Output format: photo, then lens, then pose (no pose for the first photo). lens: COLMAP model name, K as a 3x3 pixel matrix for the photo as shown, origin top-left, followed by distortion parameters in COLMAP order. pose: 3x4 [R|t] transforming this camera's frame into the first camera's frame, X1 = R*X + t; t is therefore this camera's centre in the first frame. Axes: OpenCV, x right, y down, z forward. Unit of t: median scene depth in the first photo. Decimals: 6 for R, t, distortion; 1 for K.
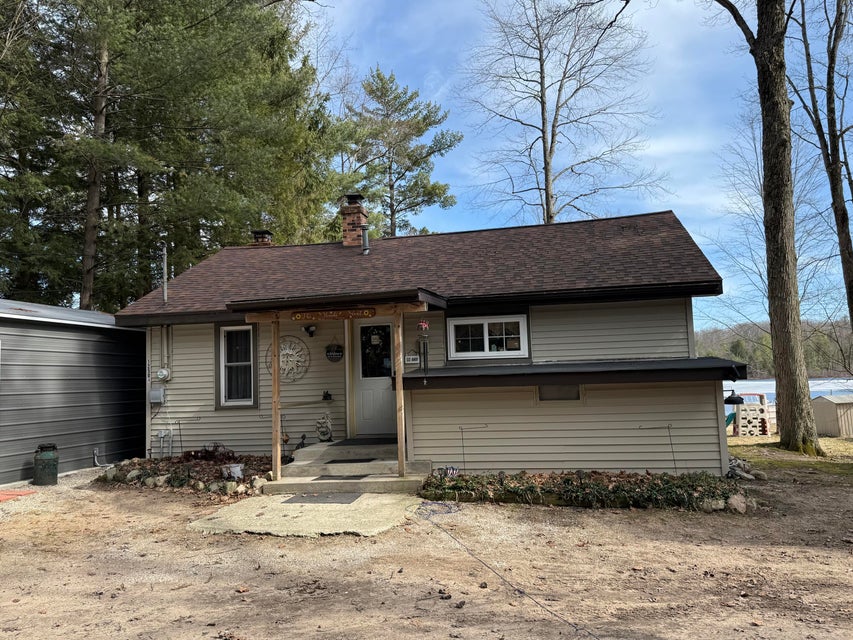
lens RADIAL K [[704.1, 0, 426.5], [0, 704.1, 320.0], [0, 0, 1]] dist [0.007438, 0.000319]
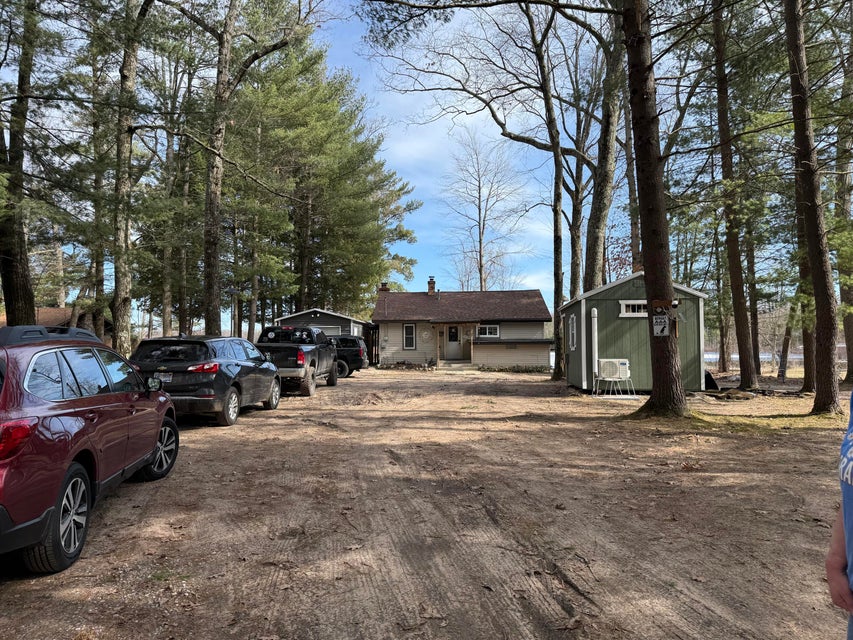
lens RADIAL K [[597.0, 0, 427.4], [0, 597.0, 323.9], [0, 0, 1]] dist [0.136127, -0.208919]
pose [[0.985021, 0.030328, 0.169744, -0.654261], [-0.039159, 0.998035, 0.048922, -0.132122], [-0.167927, -0.054837, 0.984273, -1.715584]]
